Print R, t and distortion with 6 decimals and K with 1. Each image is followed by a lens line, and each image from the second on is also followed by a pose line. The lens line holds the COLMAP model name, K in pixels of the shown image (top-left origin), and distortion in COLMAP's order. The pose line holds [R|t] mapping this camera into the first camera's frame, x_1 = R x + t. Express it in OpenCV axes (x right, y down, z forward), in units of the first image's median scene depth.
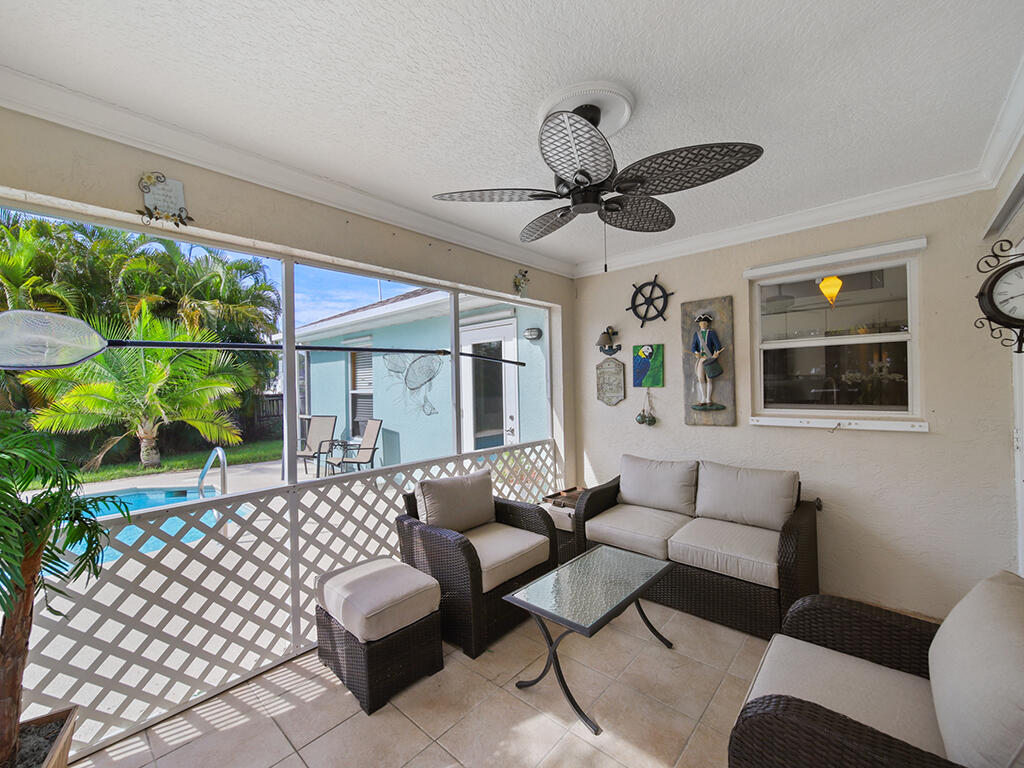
lens RADIAL K [[439.2, 0, 512.0], [0, 439.2, 384.0], [0, 0, 1]] dist [-0.000606, -0.000084]
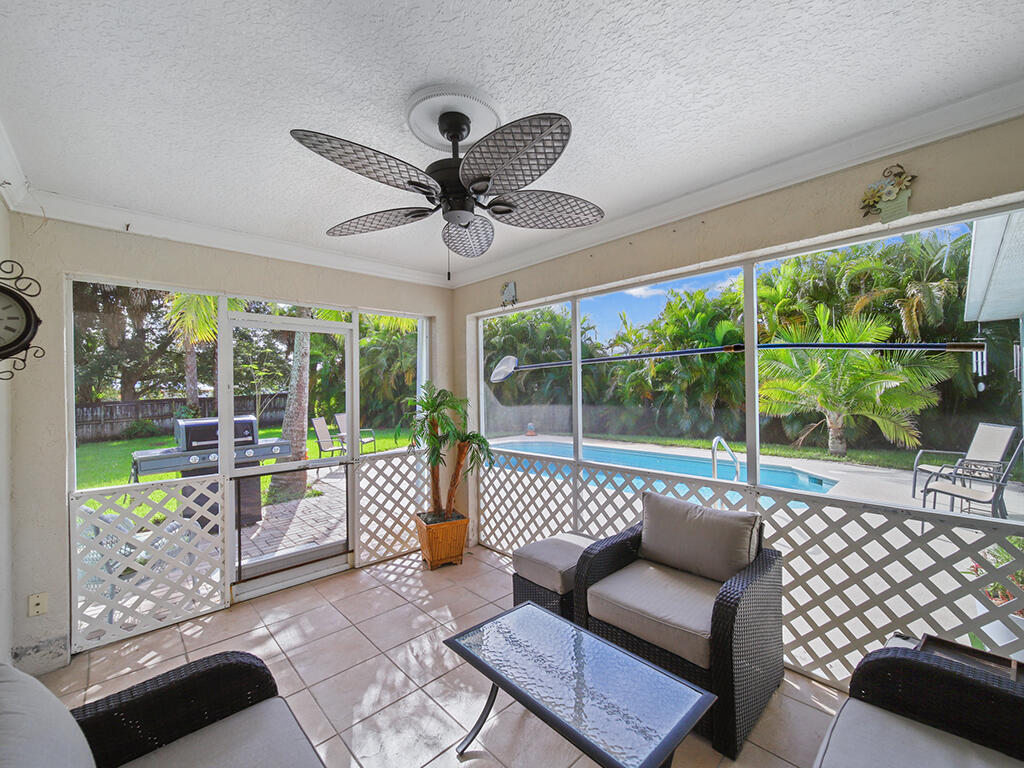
lens RADIAL K [[425.1, 0, 511.4], [0, 425.1, 390.6], [0, 0, 1]] dist [-0.022755, 0.000106]
pose [[-0.090252, 0.028331, -0.995516, 0.338805], [0.018197, 0.999475, 0.026794, -0.014287], [0.995753, -0.015697, -0.090720, 0.363740]]
